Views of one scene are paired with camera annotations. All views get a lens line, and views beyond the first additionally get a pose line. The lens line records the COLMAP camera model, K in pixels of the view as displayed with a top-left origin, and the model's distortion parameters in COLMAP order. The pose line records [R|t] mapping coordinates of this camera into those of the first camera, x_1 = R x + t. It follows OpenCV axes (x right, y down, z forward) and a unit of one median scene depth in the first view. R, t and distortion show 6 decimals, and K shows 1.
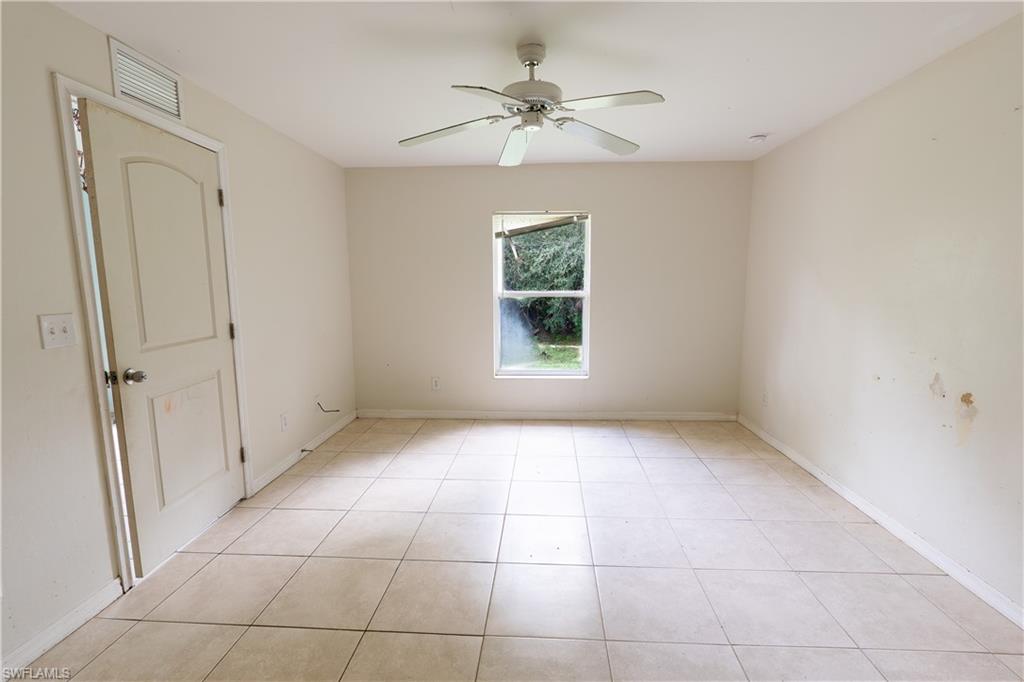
lens RADIAL K [[470.0, 0, 515.3], [0, 470.0, 342.2], [0, 0, 1]] dist [-0.004343, -0.000706]
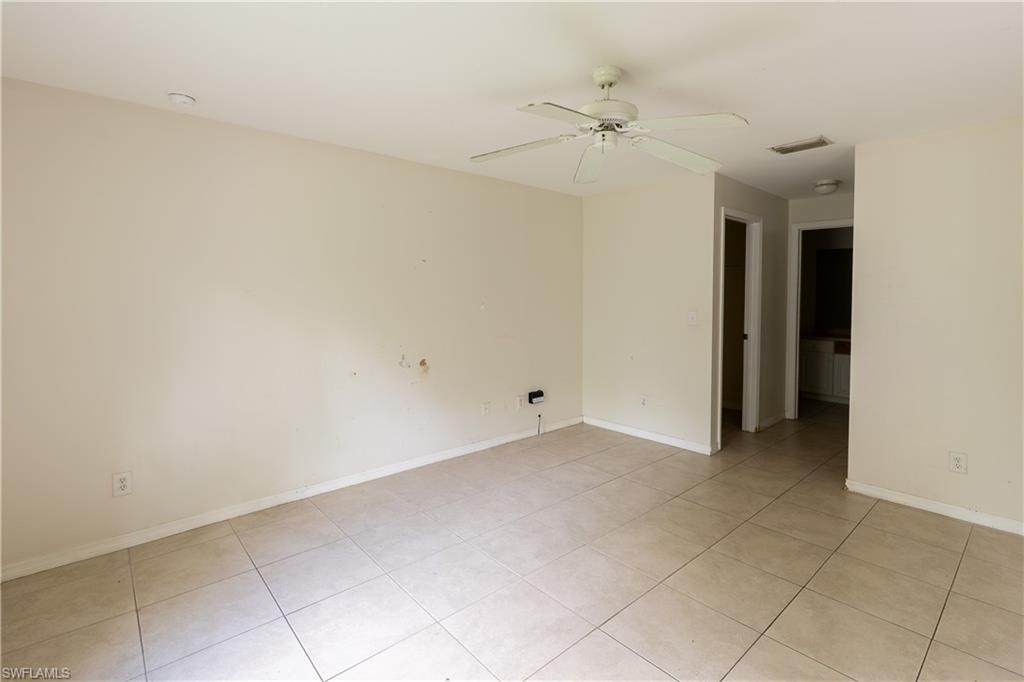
lens RADIAL K [[470.0, 0, 515.3], [0, 470.0, 340.8], [0, 0, 1]] dist [-0.004343, -0.000706]
pose [[-0.704938, -0.071681, 0.705637, -0.485158], [0.095952, 0.976096, 0.195013, -0.250643], [-0.702748, 0.205179, -0.681209, 1.789293]]
